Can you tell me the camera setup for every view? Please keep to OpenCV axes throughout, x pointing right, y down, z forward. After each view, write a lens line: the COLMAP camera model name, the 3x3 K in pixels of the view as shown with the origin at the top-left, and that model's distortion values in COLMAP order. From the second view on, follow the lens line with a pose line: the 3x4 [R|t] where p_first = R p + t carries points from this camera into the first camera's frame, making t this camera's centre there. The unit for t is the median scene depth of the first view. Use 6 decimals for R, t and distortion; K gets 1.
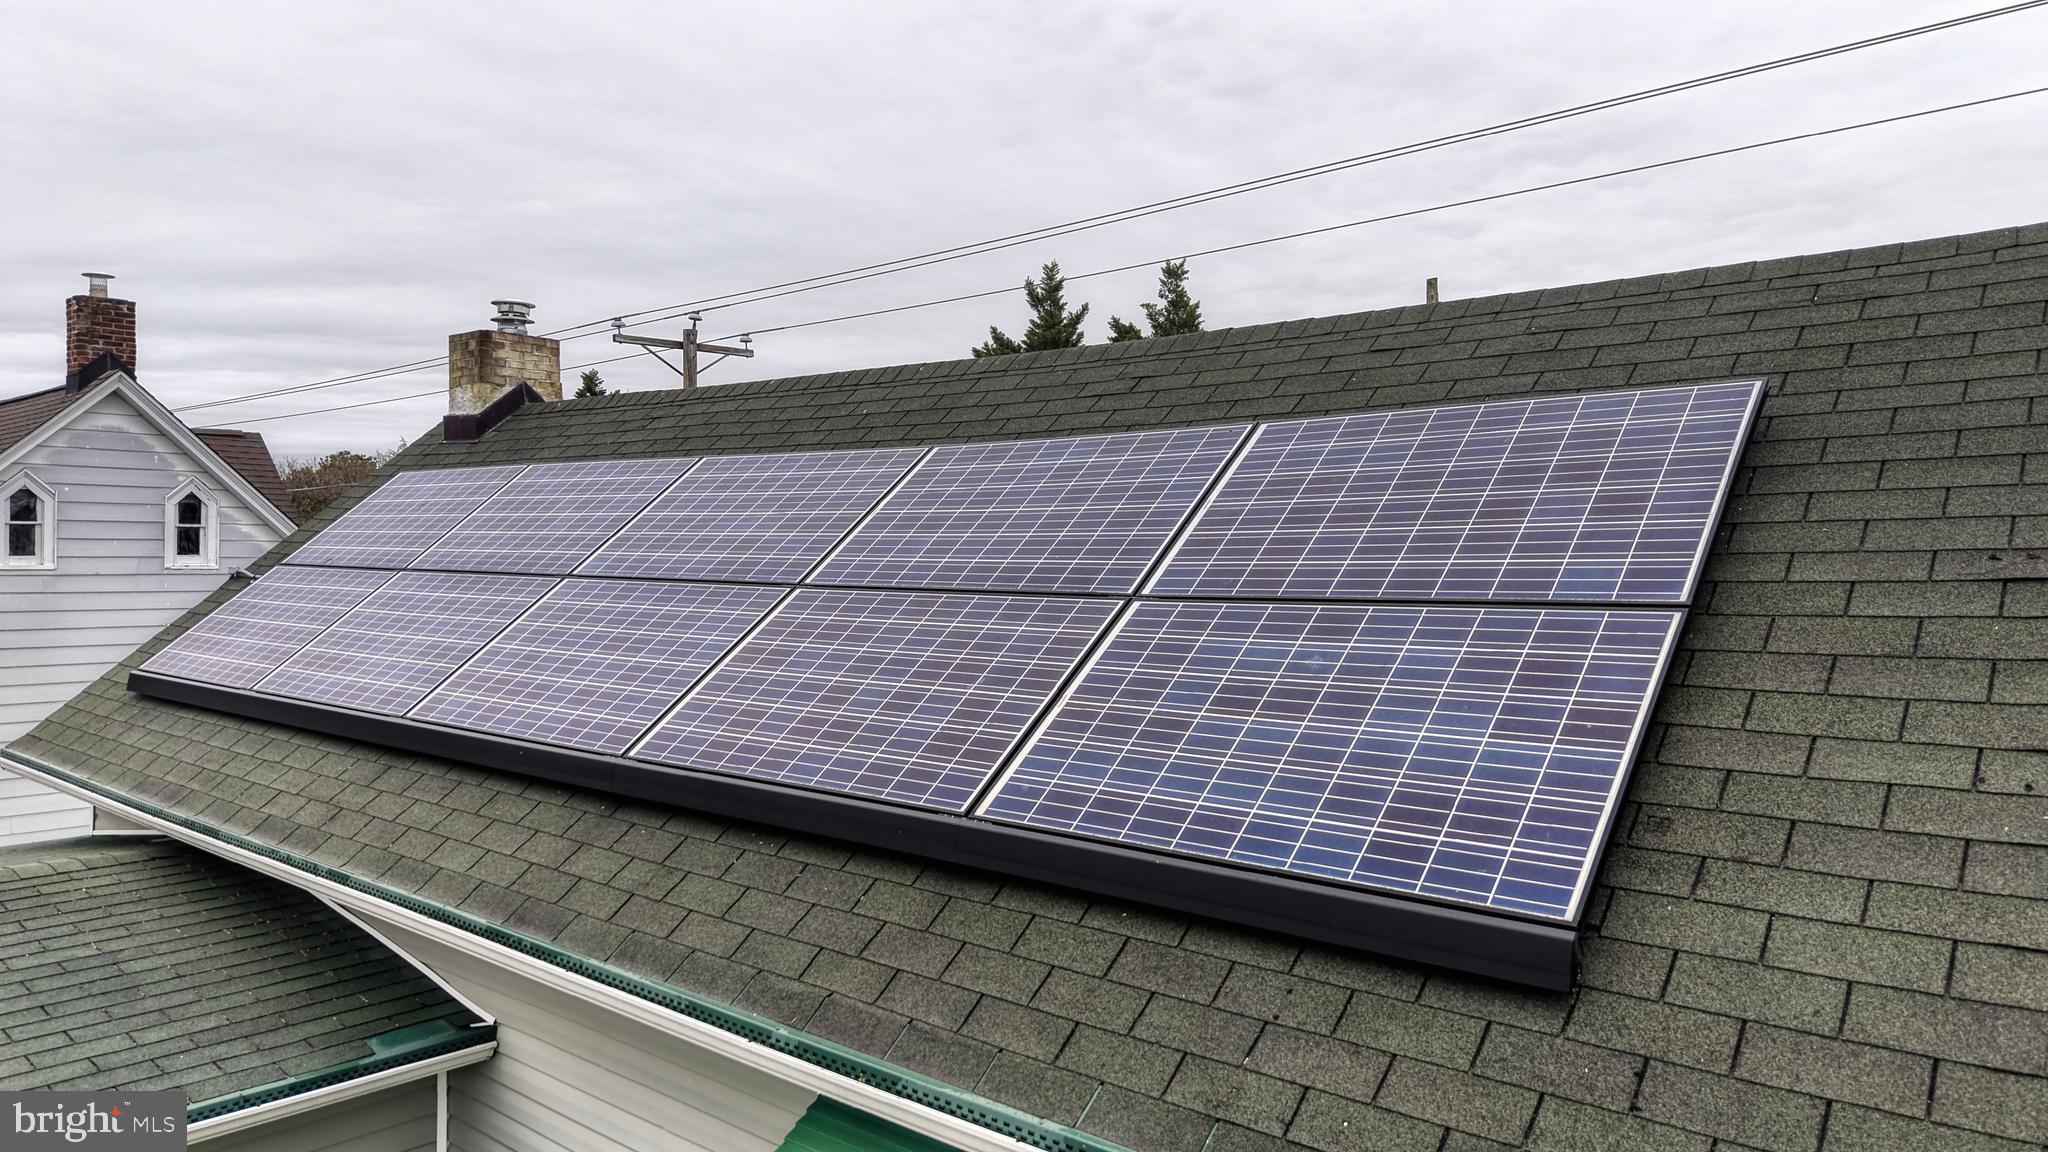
lens RADIAL K [[1383.9, 0, 1009.4], [0, 1383.9, 580.7], [0, 0, 1]] dist [0.023478, -0.041101]
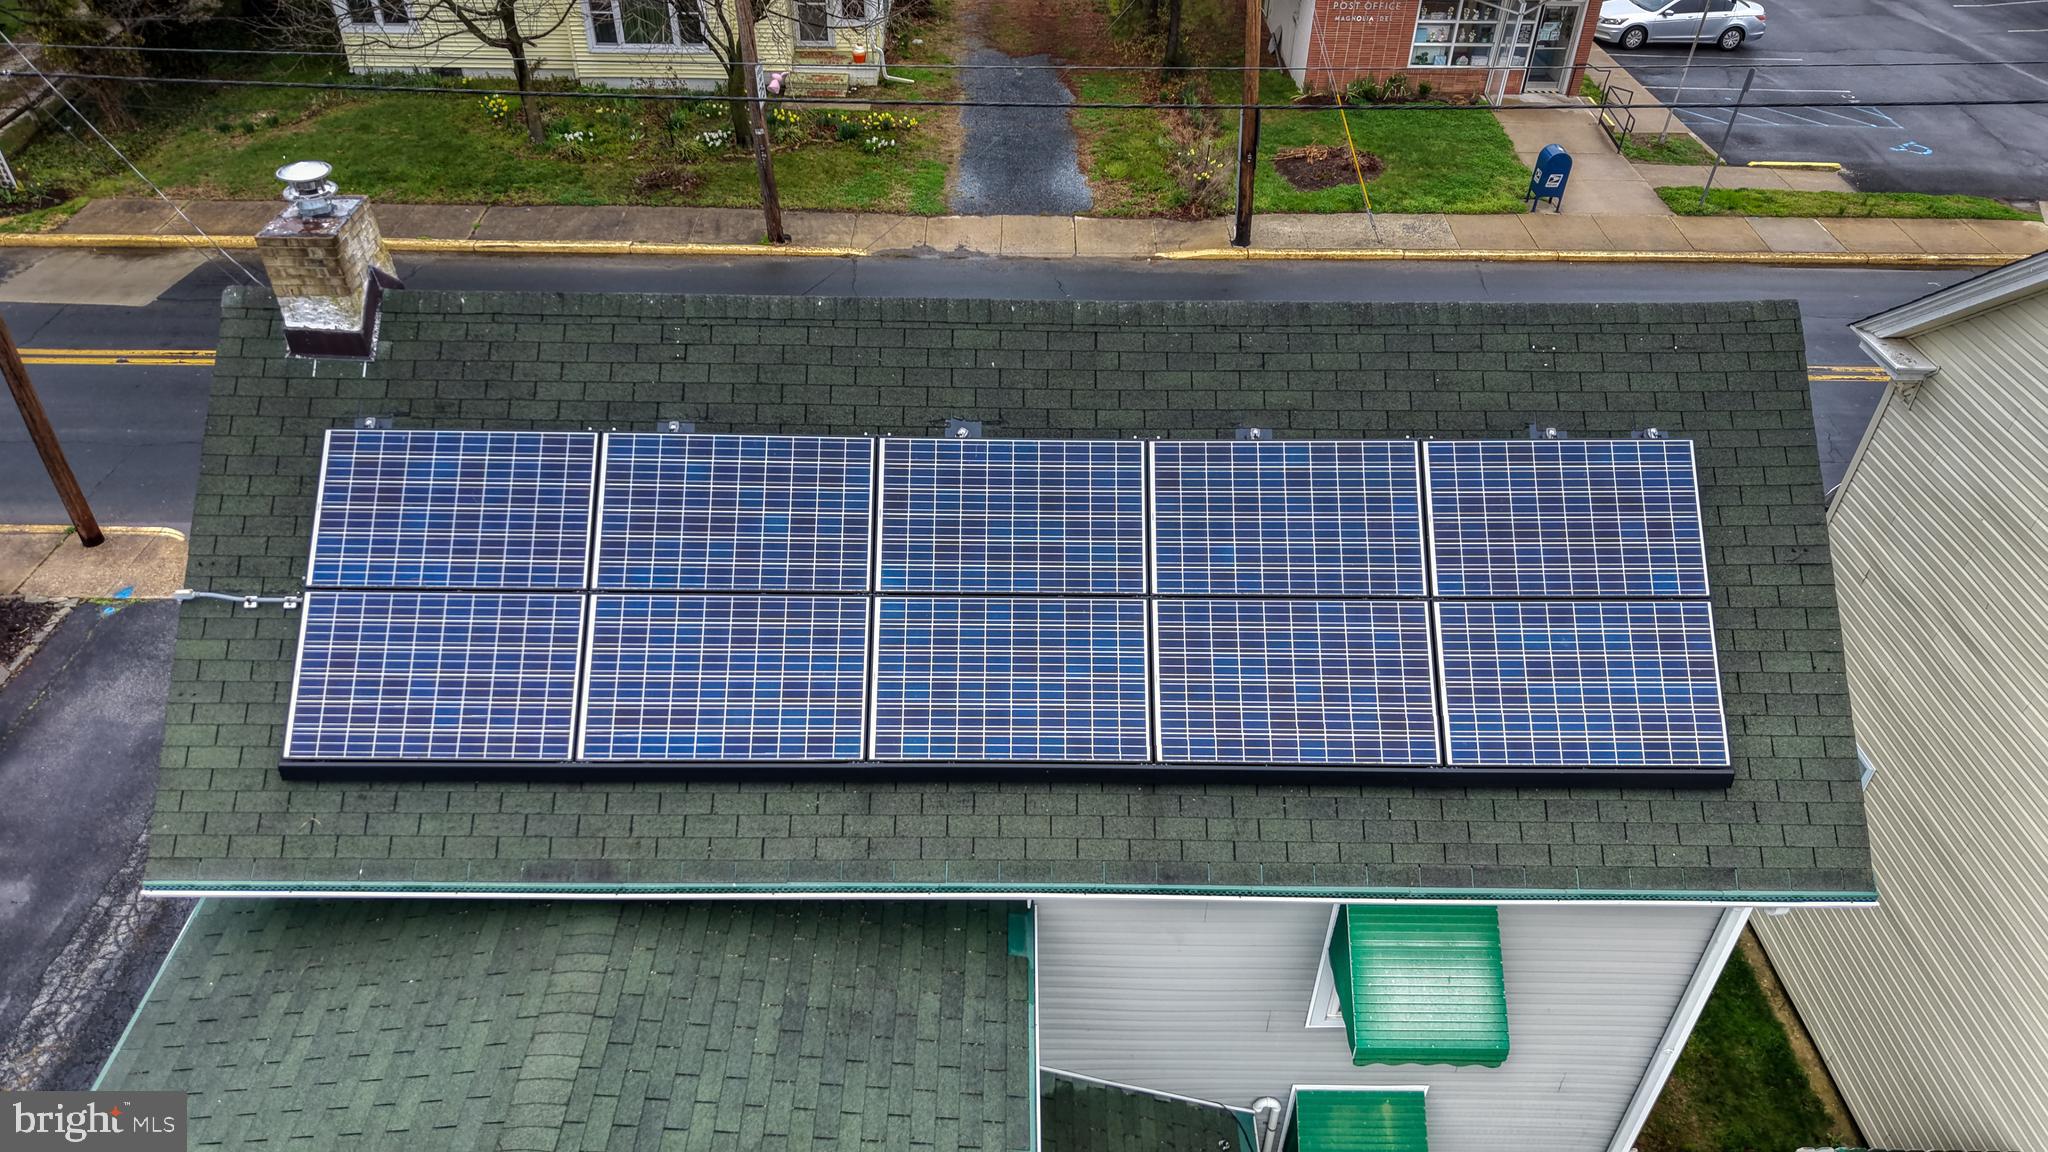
lens RADIAL K [[1383.9, 0, 1009.4], [0, 1383.9, 580.7], [0, 0, 1]] dist [0.023478, -0.041101]
pose [[0.756868, -0.396923, 0.519233, -1.920265], [0.005377, 0.798214, 0.602350, -1.673590], [-0.653545, -0.453108, 0.606277, 0.379313]]
